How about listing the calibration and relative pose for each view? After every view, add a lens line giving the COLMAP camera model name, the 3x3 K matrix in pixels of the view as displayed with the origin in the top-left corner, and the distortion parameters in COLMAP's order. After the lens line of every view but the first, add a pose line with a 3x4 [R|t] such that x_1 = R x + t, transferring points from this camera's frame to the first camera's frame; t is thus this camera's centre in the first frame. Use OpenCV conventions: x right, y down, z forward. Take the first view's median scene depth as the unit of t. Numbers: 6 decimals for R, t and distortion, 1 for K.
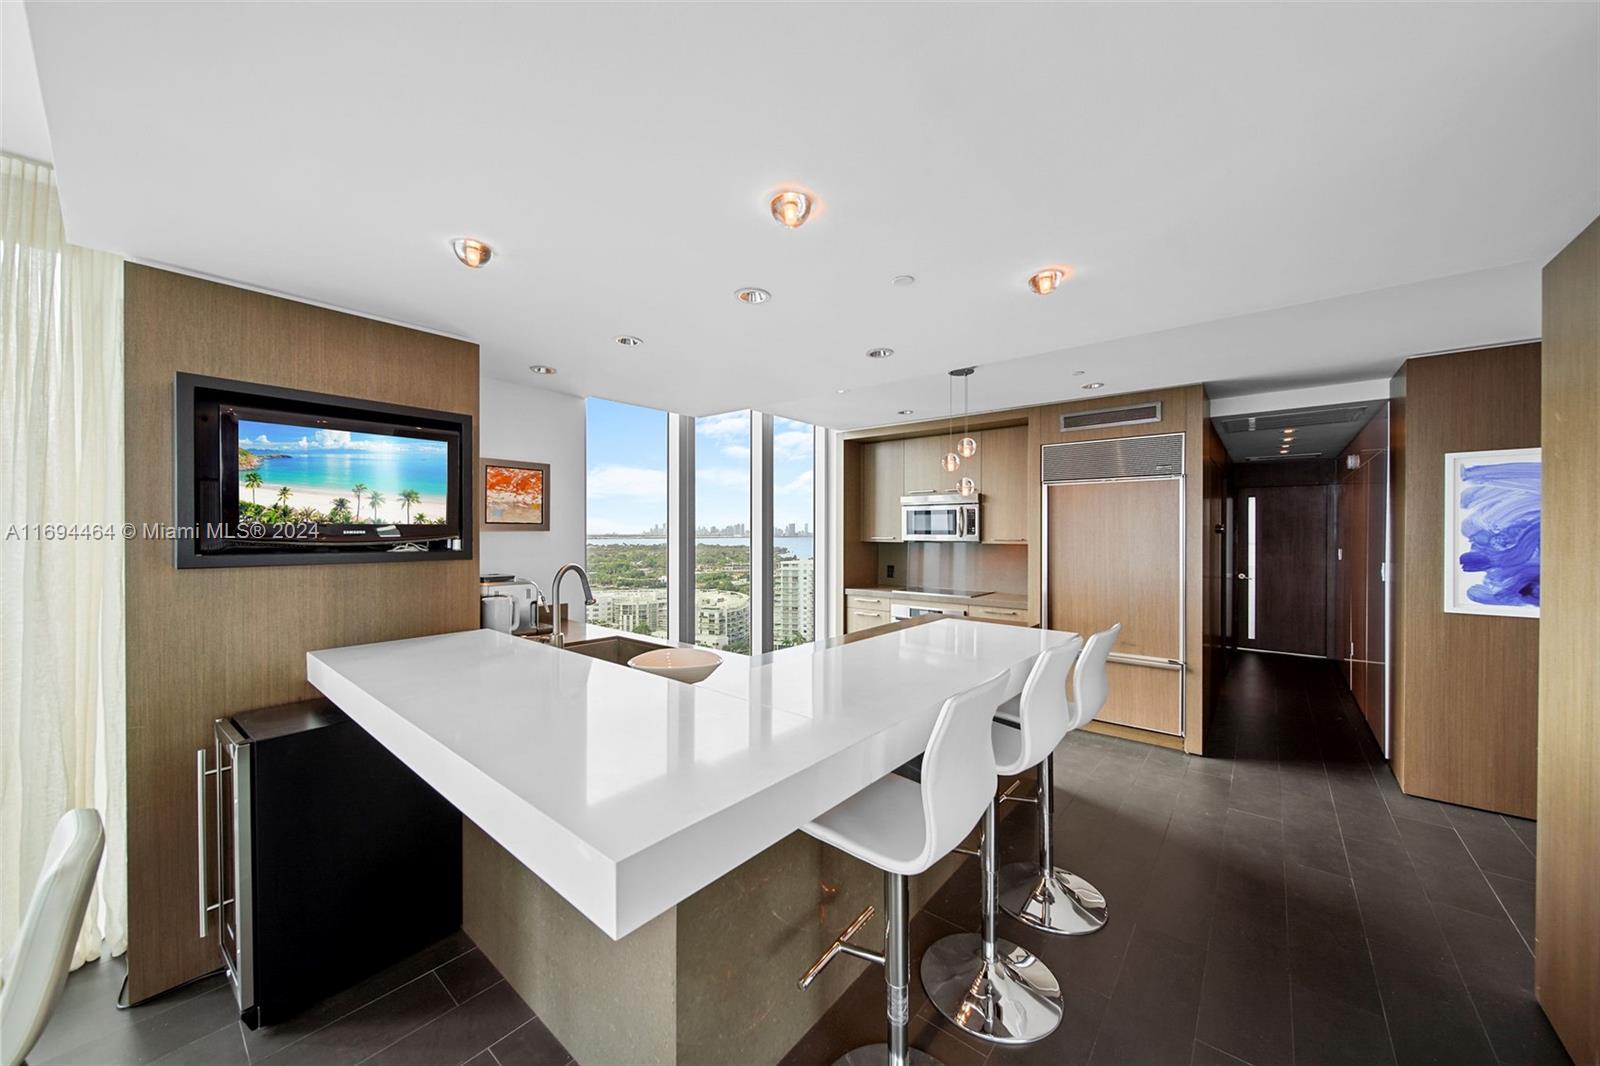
lens RADIAL K [[562.7, 0, 800.0], [0, 562.7, 533.0], [0, 0, 1]] dist [-0.000266, -0.000010]
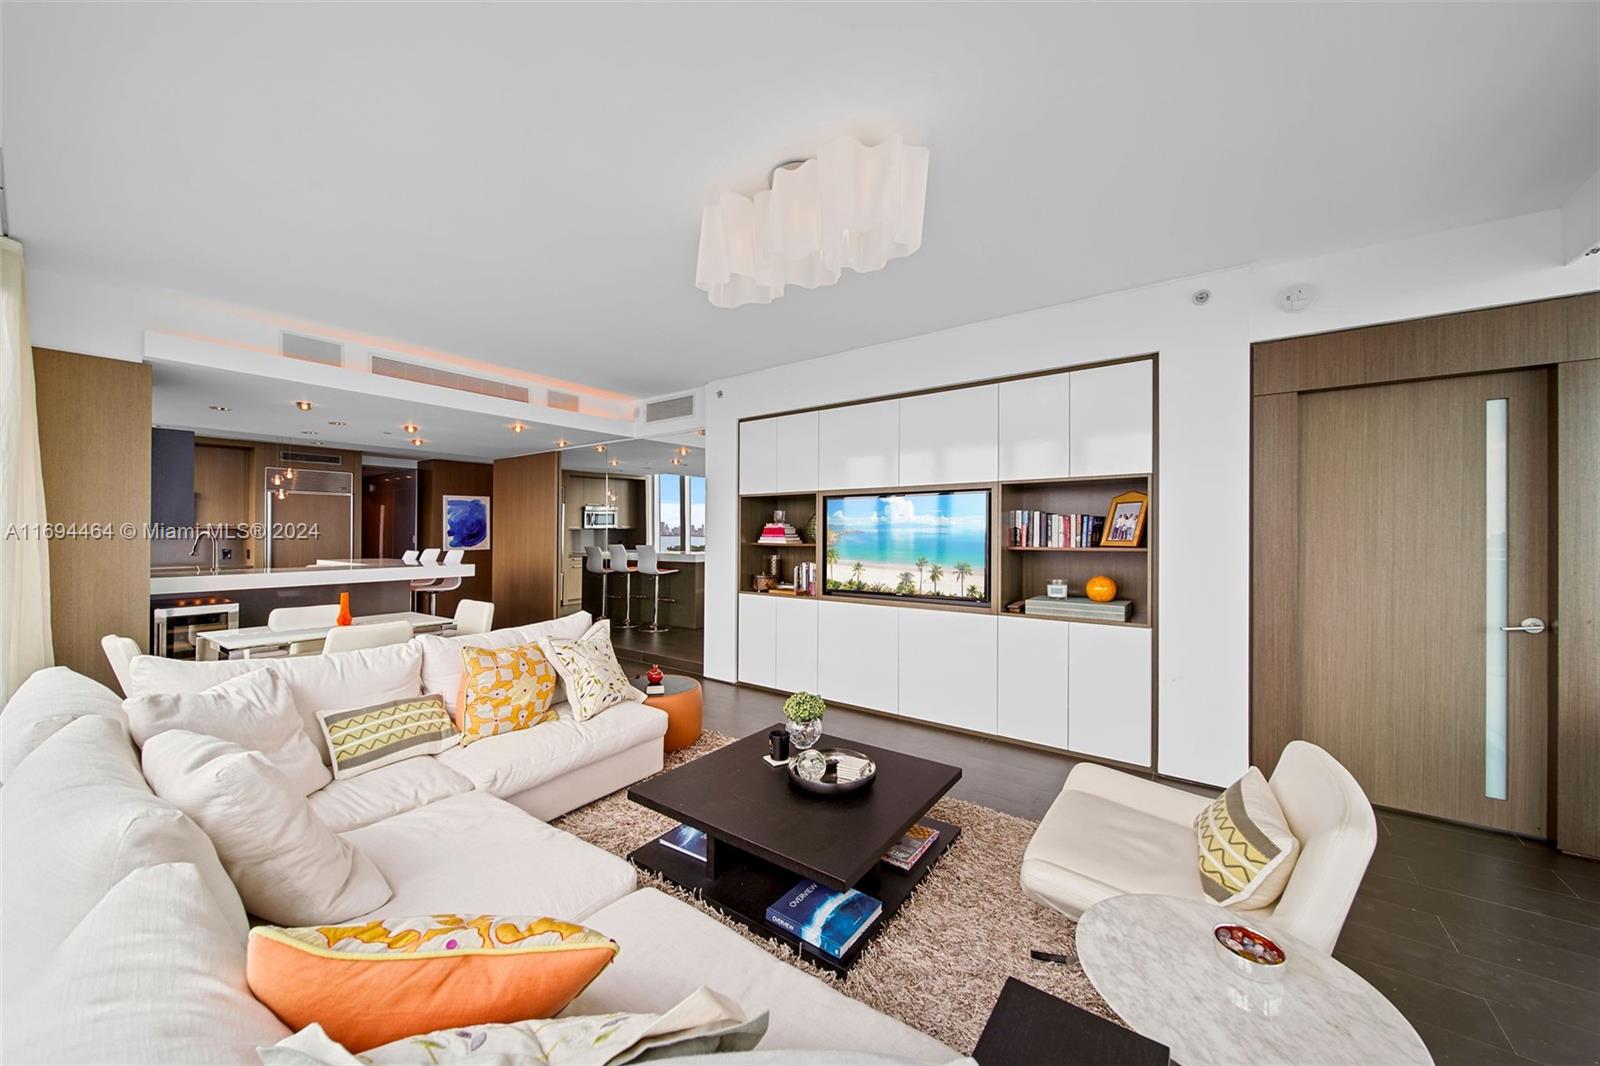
lens RADIAL K [[568.6, 0, 800.0], [0, 568.6, 533.0], [0, 0, 1]] dist [-0.014549, -0.000010]
pose [[-0.070890, -0.001188, 0.997483, -1.559237], [0.002393, 0.999996, 0.001361, 0.043682], [-0.997481, 0.002484, -0.070887, -0.511193]]
